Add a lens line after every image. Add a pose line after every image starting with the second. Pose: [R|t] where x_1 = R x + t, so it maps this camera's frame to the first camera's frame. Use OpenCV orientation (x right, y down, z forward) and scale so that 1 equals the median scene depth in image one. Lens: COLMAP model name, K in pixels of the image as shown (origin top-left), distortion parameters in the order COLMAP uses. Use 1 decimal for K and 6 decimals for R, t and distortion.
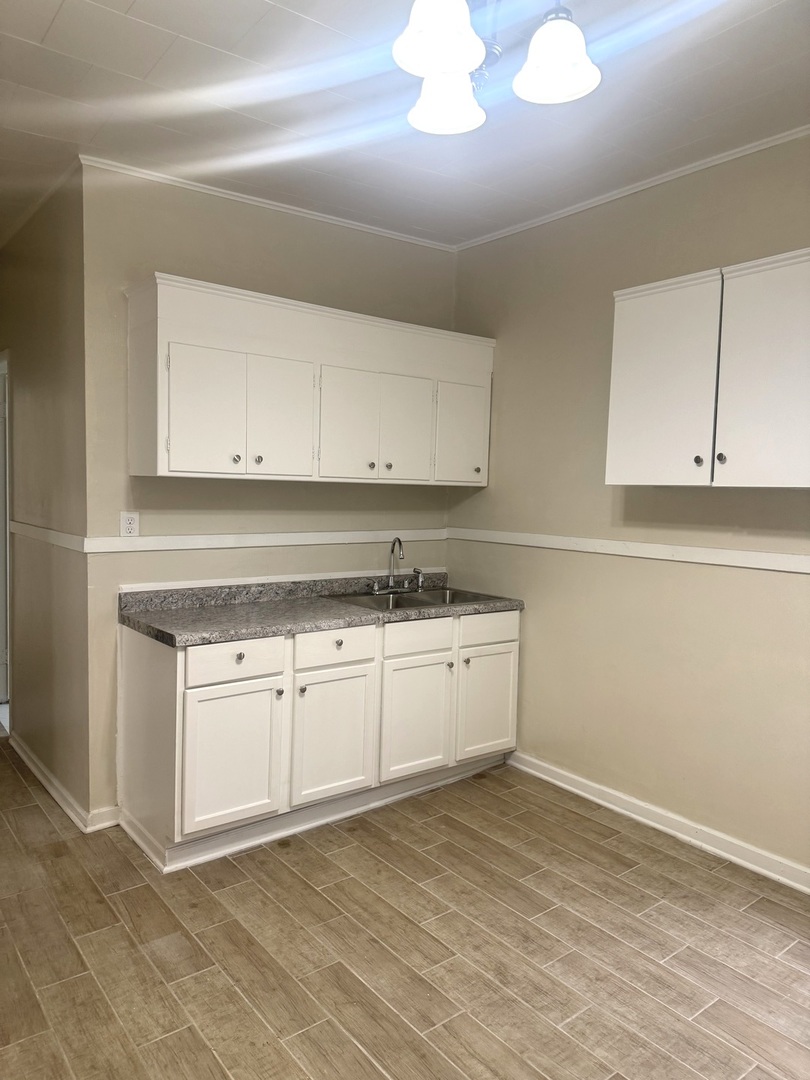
lens RADIAL K [[774.9, 0, 405.0], [0, 774.9, 540.0], [0, 0, 1]] dist [0.012914, -0.003286]
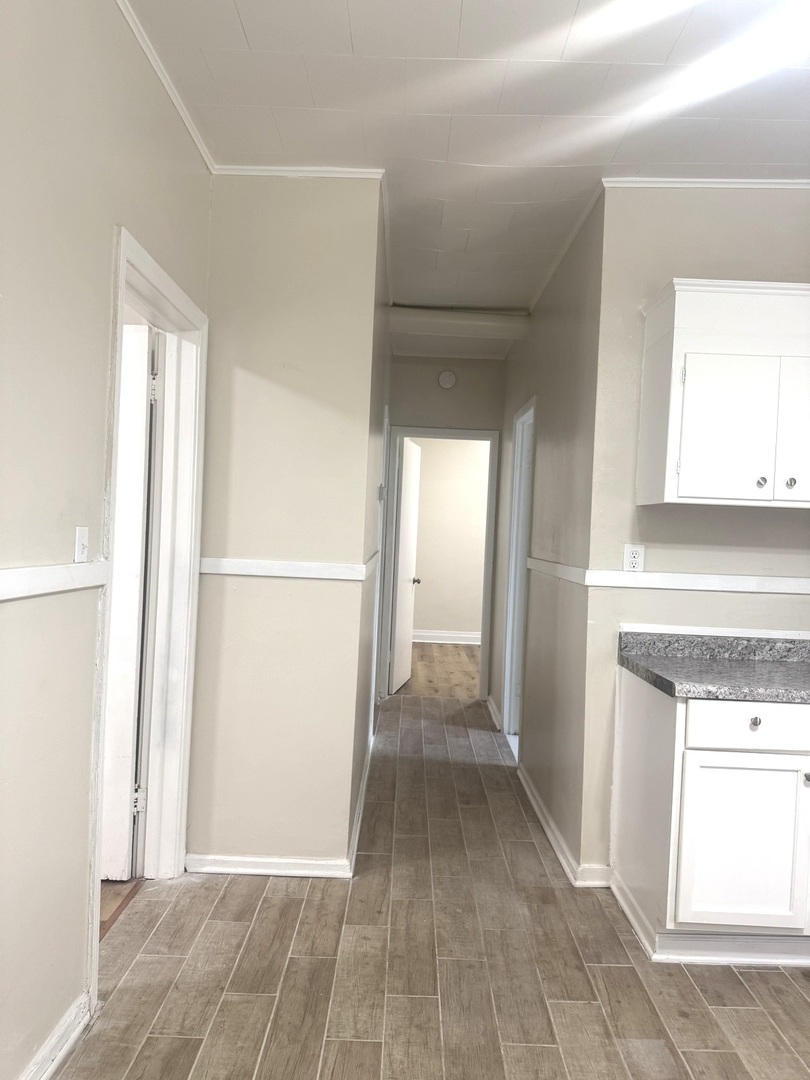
lens RADIAL K [[774.9, 0, 405.0], [0, 774.9, 540.0], [0, 0, 1]] dist [0.012914, -0.003286]
pose [[0.788889, 0.017175, -0.614296, -0.003638], [-0.066458, 0.996131, -0.057496, 0.030435], [0.610932, 0.086183, 0.786978, 0.109589]]
